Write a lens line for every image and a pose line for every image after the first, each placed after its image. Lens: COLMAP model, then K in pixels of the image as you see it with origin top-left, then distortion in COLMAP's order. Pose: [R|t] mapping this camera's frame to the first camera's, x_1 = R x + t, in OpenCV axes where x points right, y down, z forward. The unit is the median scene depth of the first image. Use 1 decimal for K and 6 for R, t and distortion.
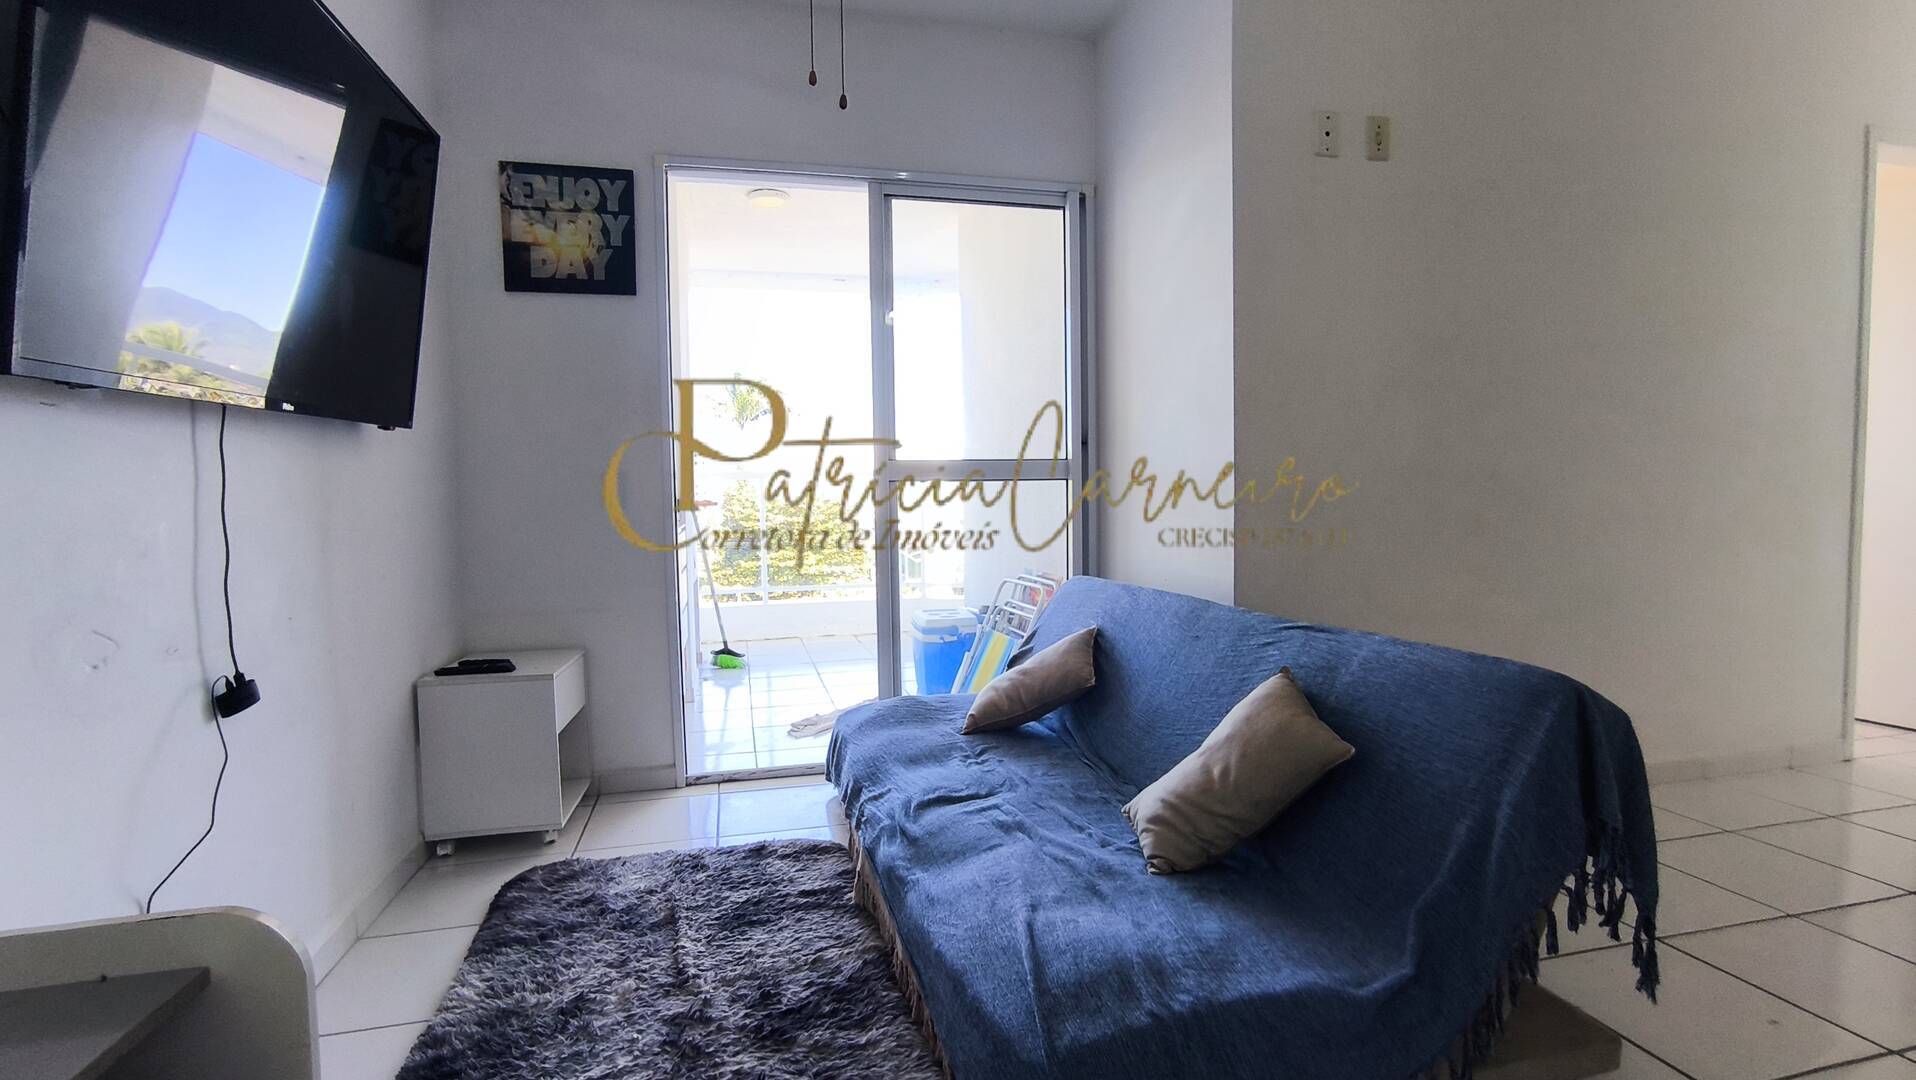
lens RADIAL K [[873.8, 0, 943.0], [0, 873.8, 548.5], [0, 0, 1]] dist [-0.013877, 0.000323]
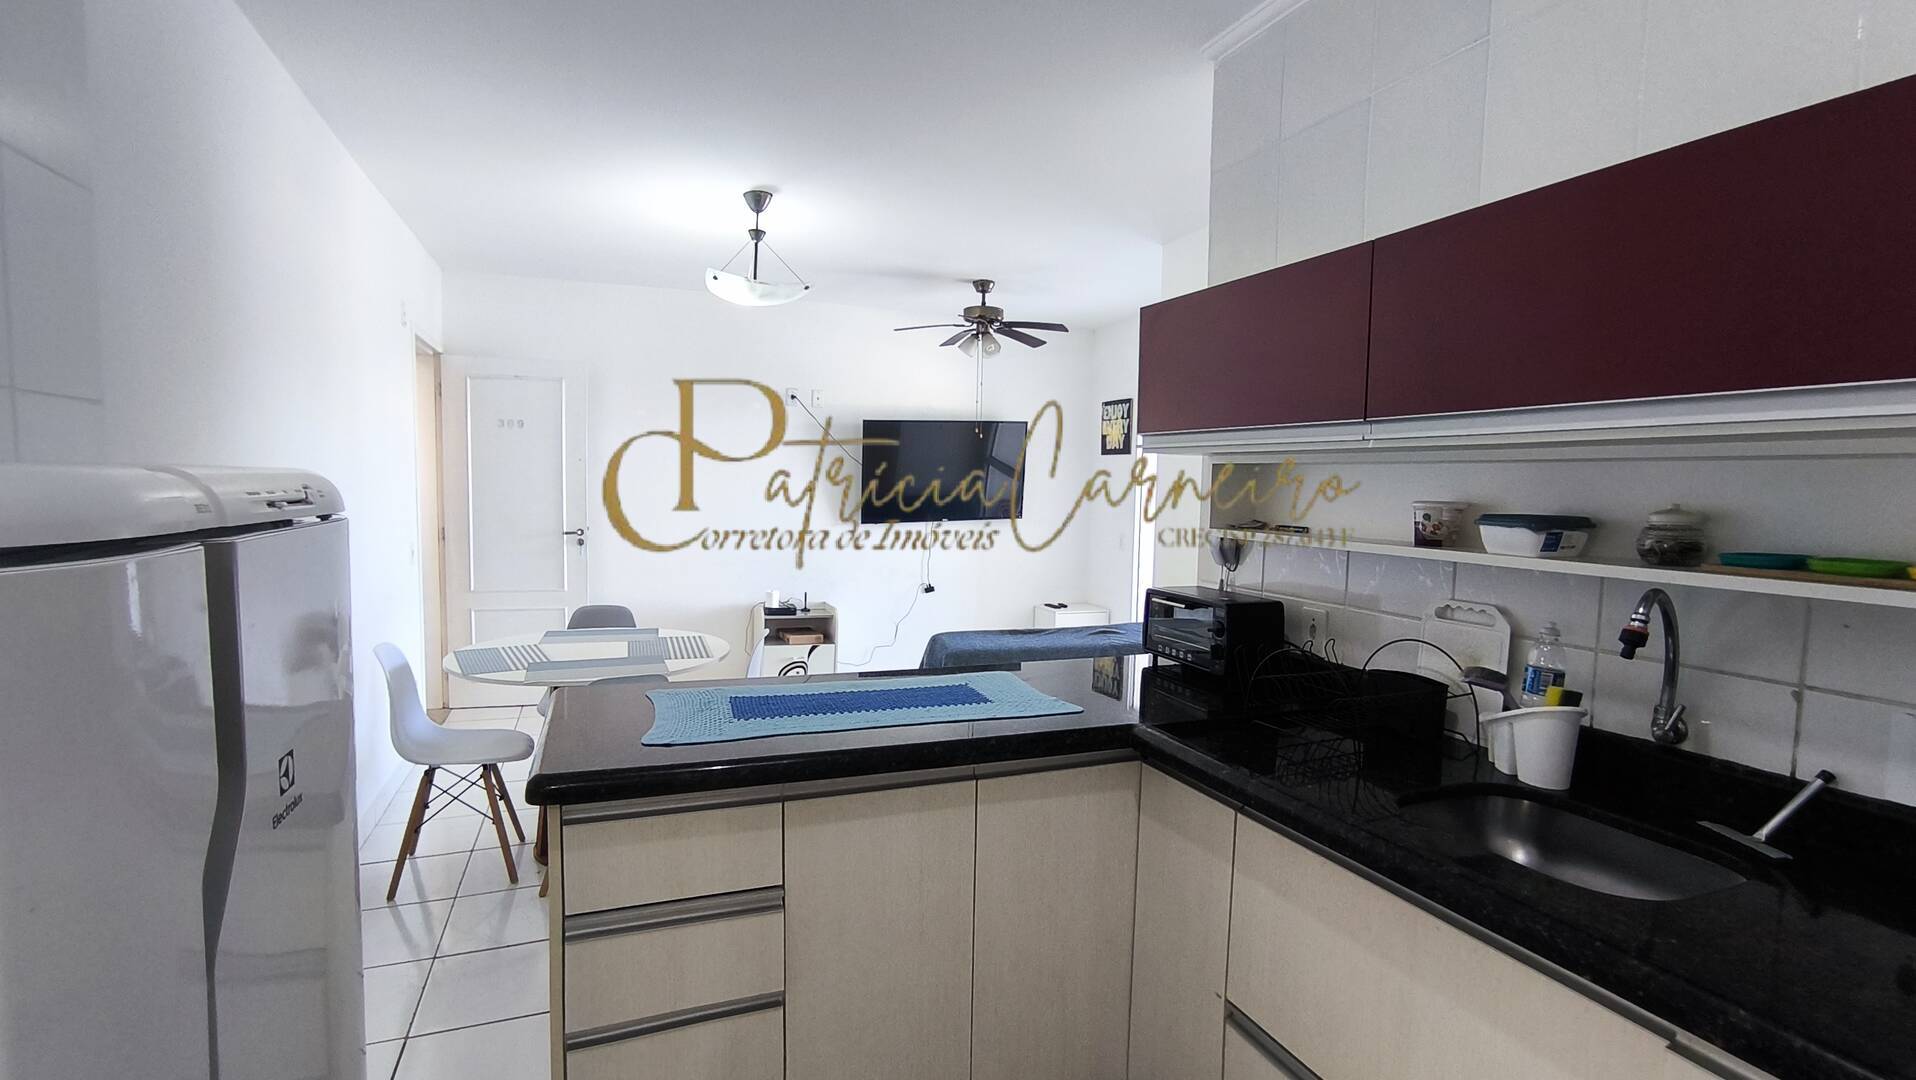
lens RADIAL K [[876.0, 0, 949.0], [0, 876.0, 550.8], [0, 0, 1]] dist [-0.043200, 0.027752]
pose [[0.152482, 0.091825, -0.984031, 2.928182], [-0.081500, 0.993451, 0.080075, -0.323877], [0.984940, 0.067989, 0.158968, 0.389445]]
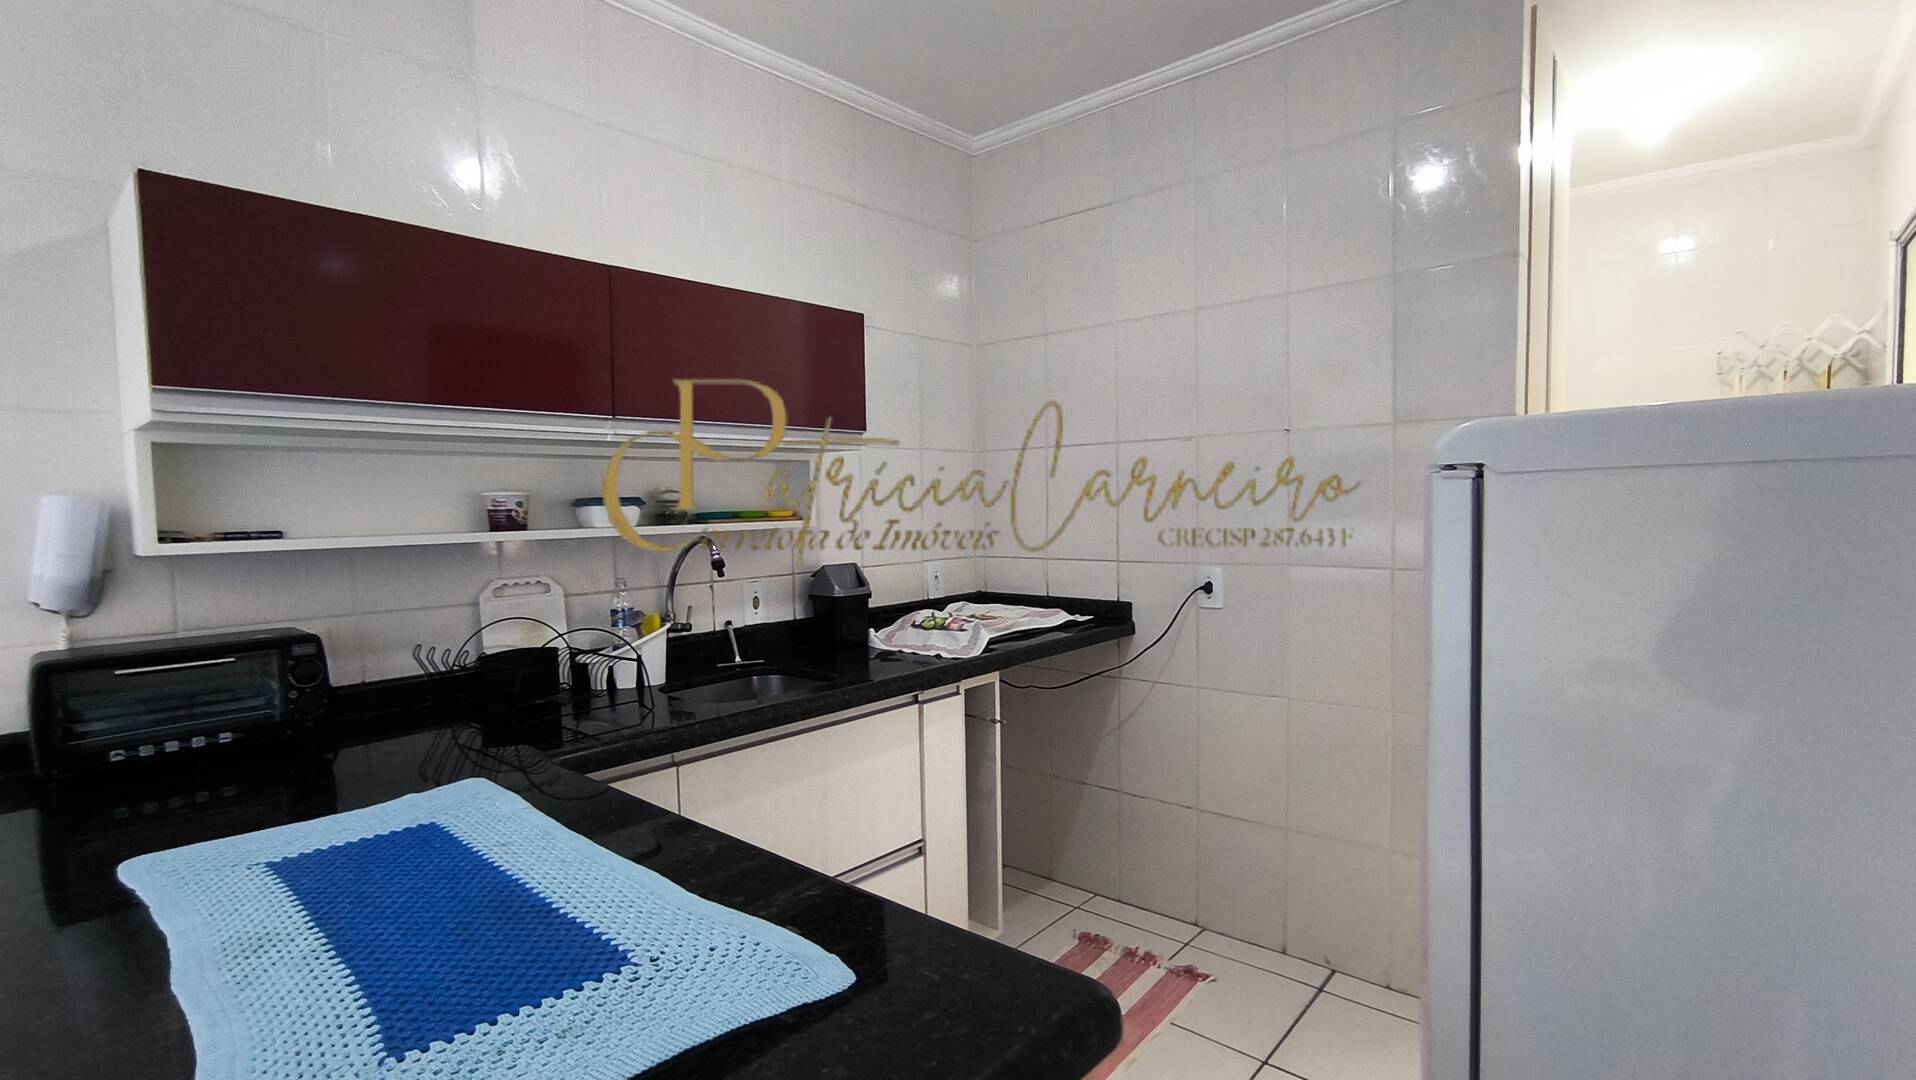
lens RADIAL K [[873.8, 0, 943.0], [0, 873.8, 548.5], [0, 0, 1]] dist [-0.013877, 0.000323]
pose [[0.814094, -0.032074, 0.579846, 1.842229], [0.039915, 0.999203, -0.000770, -0.249796], [-0.579359, 0.023772, 0.814725, -0.124583]]
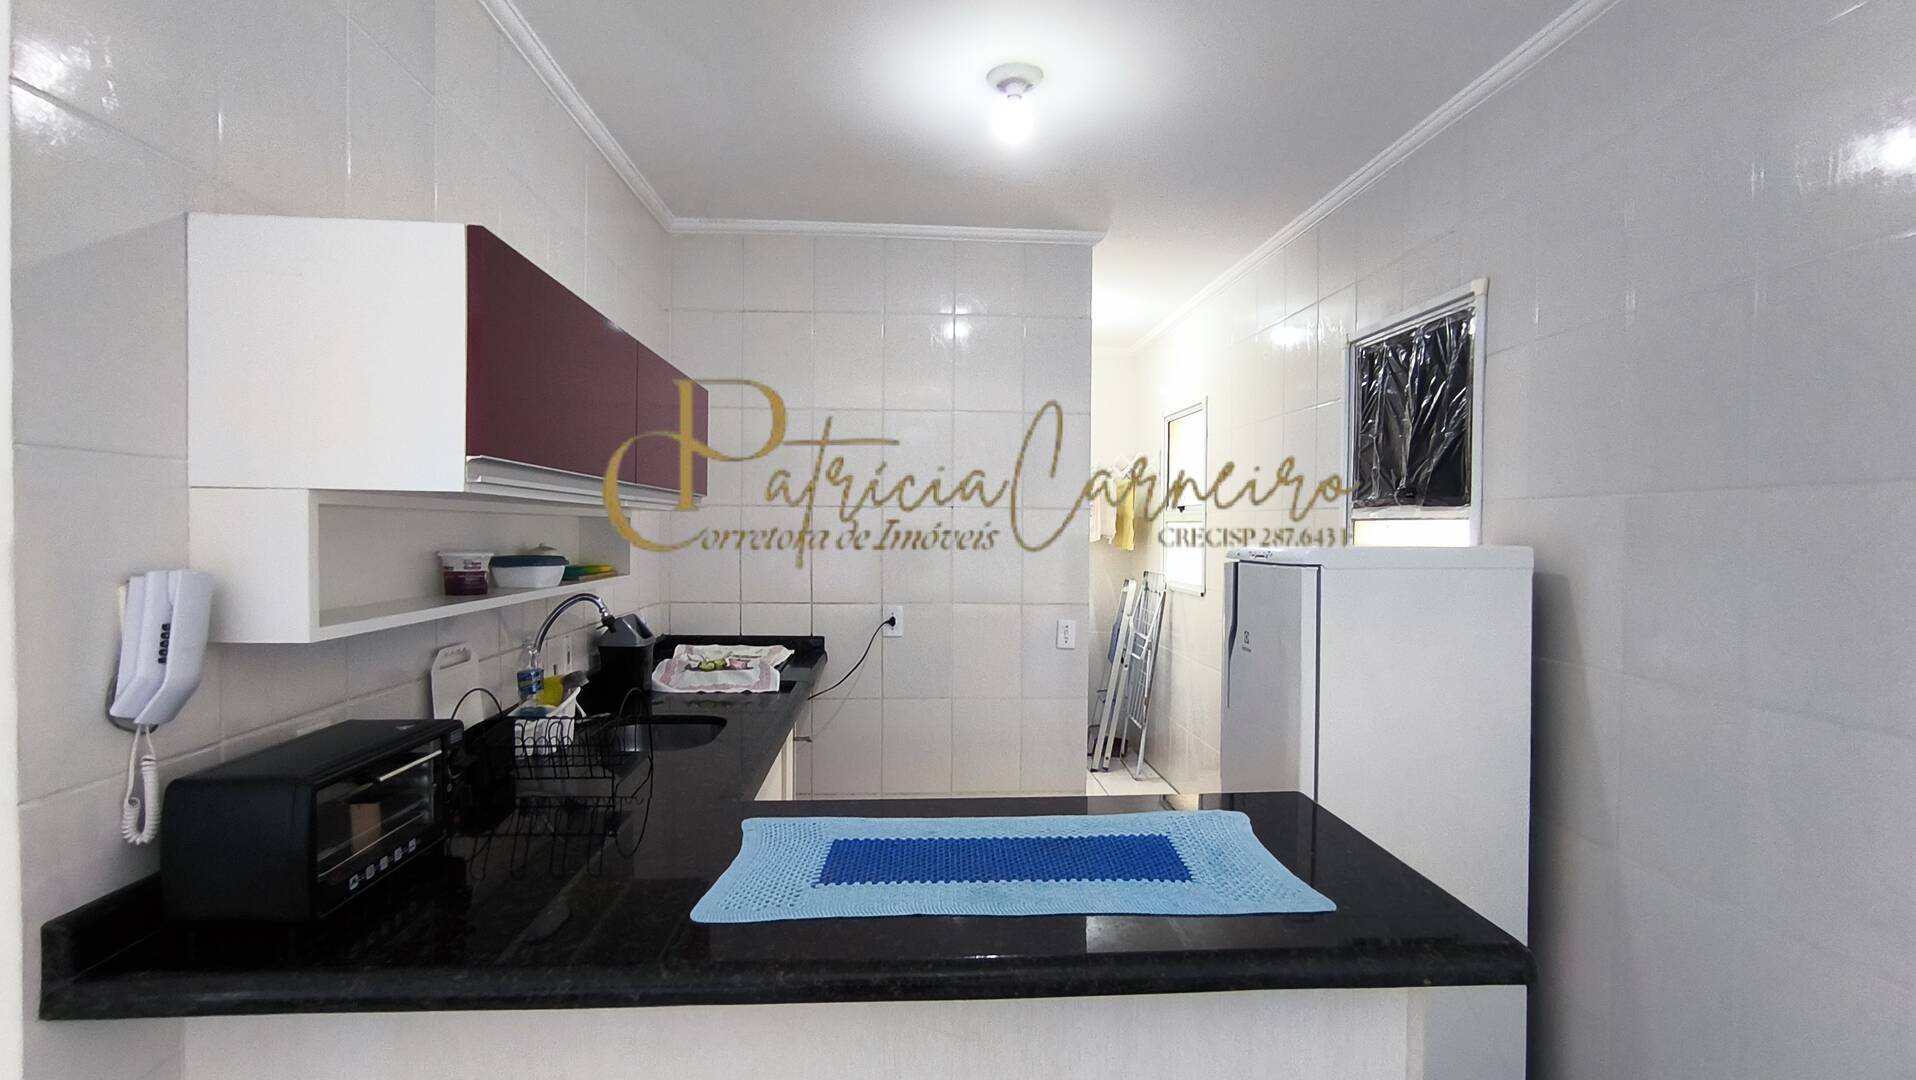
lens RADIAL K [[876.0, 0, 949.0], [0, 876.0, 550.8], [0, 0, 1]] dist [-0.043200, 0.027752]
pose [[0.170353, -0.008122, 0.985350, 1.138569], [0.041050, 0.999156, 0.001139, -0.323535], [-0.984528, 0.040254, 0.170542, 0.370137]]
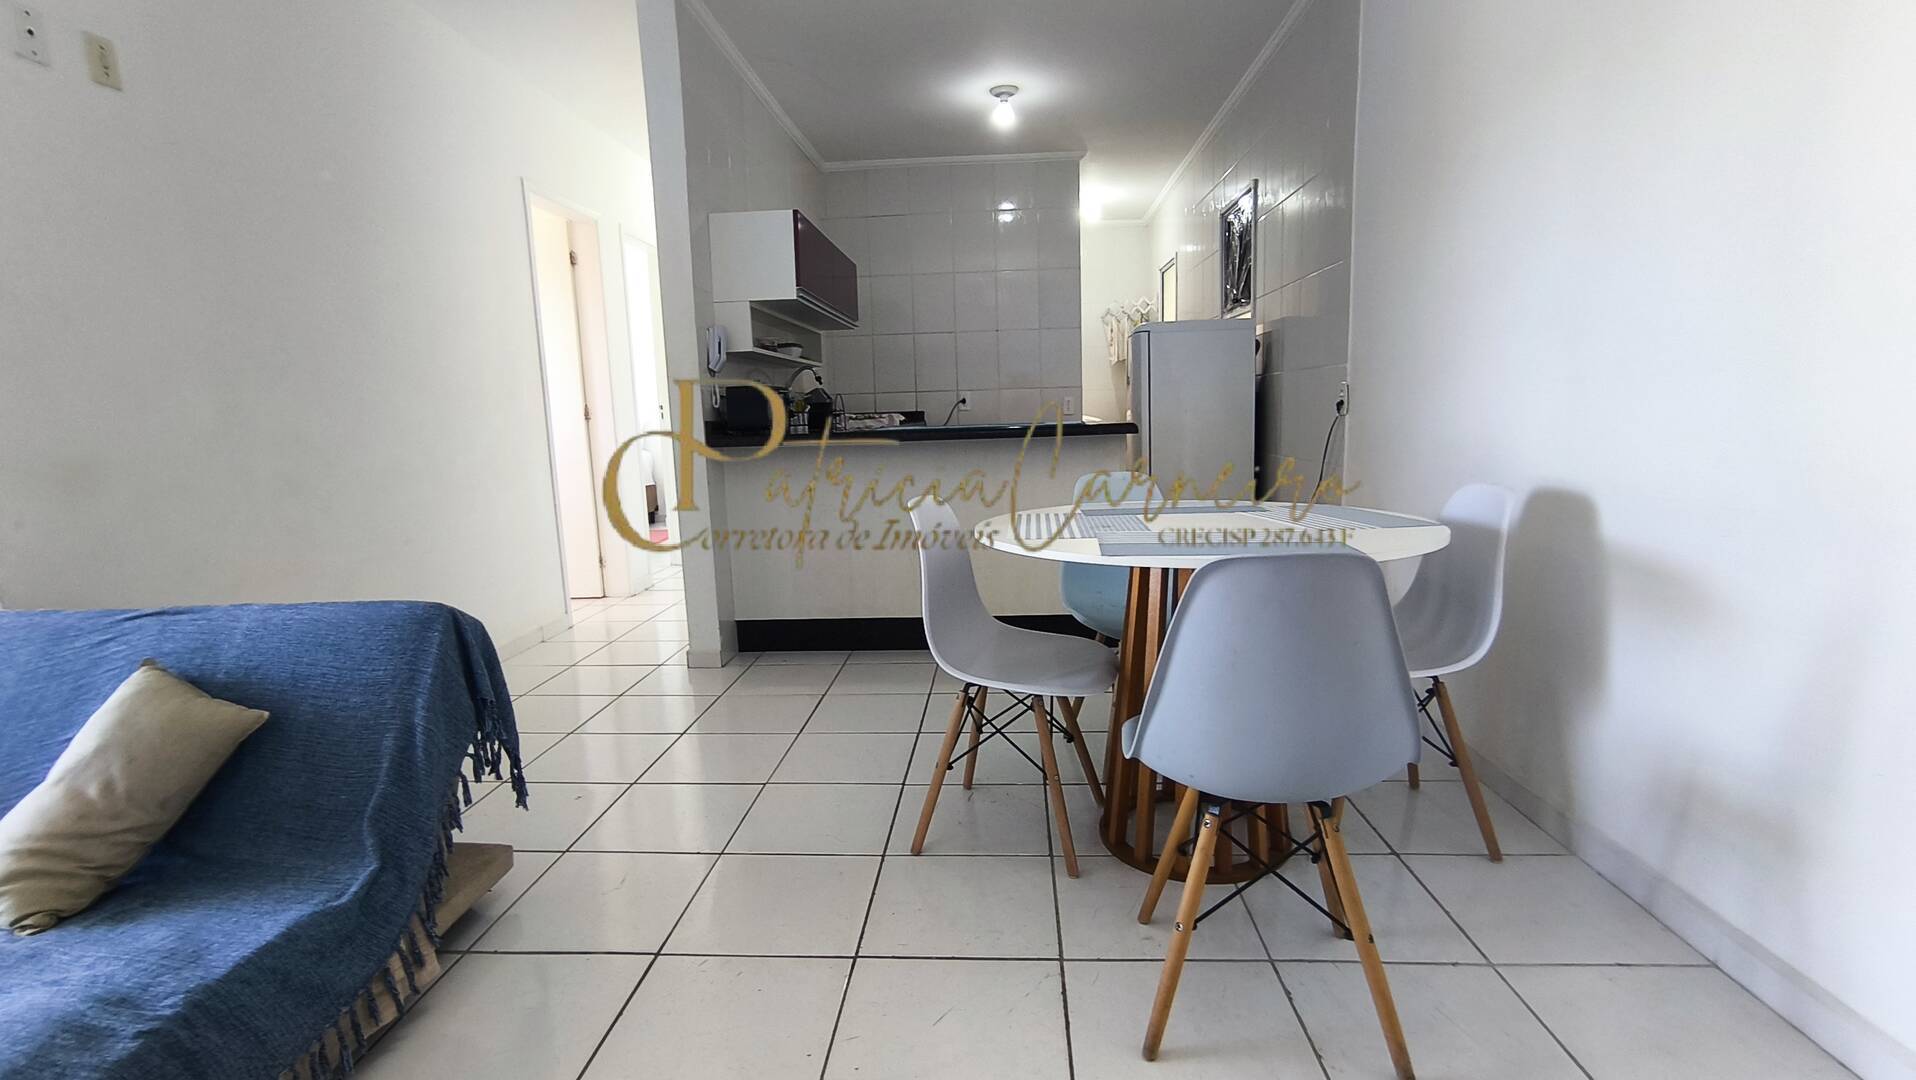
lens RADIAL K [[876.0, 0, 949.0], [0, 876.0, 550.8], [0, 0, 1]] dist [-0.043200, 0.027752]
pose [[0.295443, -0.146679, 0.944033, -0.215464], [0.078504, 0.988529, 0.129024, -0.031682], [-0.952130, 0.035991, 0.303569, -0.108997]]
